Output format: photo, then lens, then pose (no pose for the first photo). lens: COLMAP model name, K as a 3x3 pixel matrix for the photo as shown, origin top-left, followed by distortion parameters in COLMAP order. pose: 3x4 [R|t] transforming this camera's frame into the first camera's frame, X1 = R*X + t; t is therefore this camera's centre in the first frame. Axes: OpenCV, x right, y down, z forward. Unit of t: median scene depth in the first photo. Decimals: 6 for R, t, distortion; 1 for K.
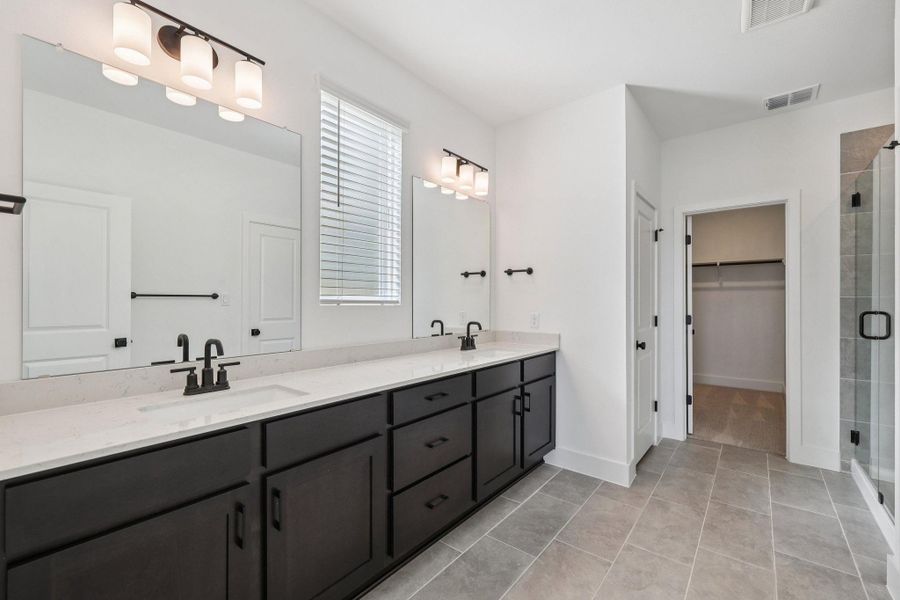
lens RADIAL K [[373.4, 0, 448.9], [0, 373.4, 300.9], [0, 0, 1]] dist [0.000393, -0.000013]
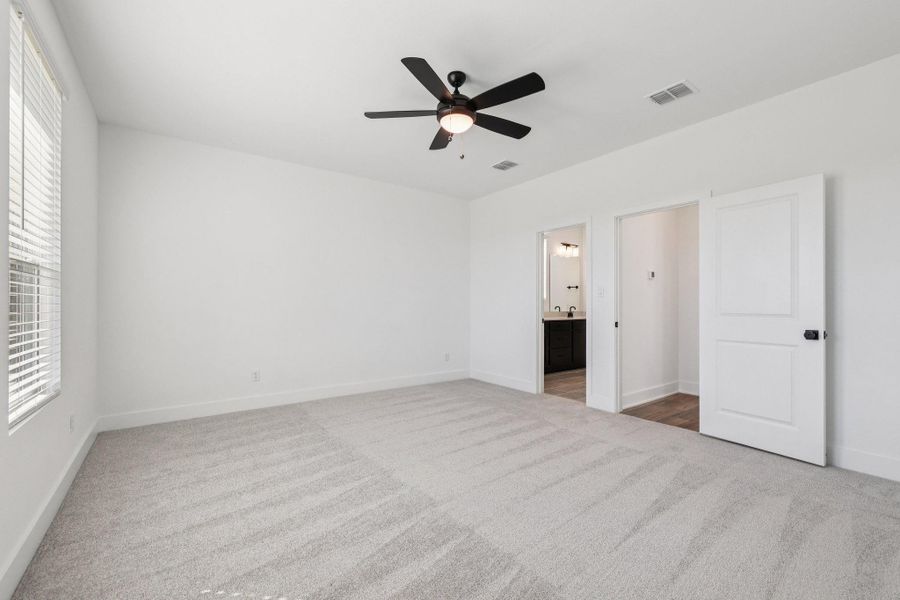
lens RADIAL K [[373.4, 0, 453.3], [0, 373.4, 302.8], [0, 0, 1]] dist [0.000393, -0.000013]
pose [[0.970230, 0.002384, -0.242175, -0.104703], [-0.000508, 0.999969, 0.007805, 0.007872], [0.242186, -0.007450, 0.970201, -1.639804]]
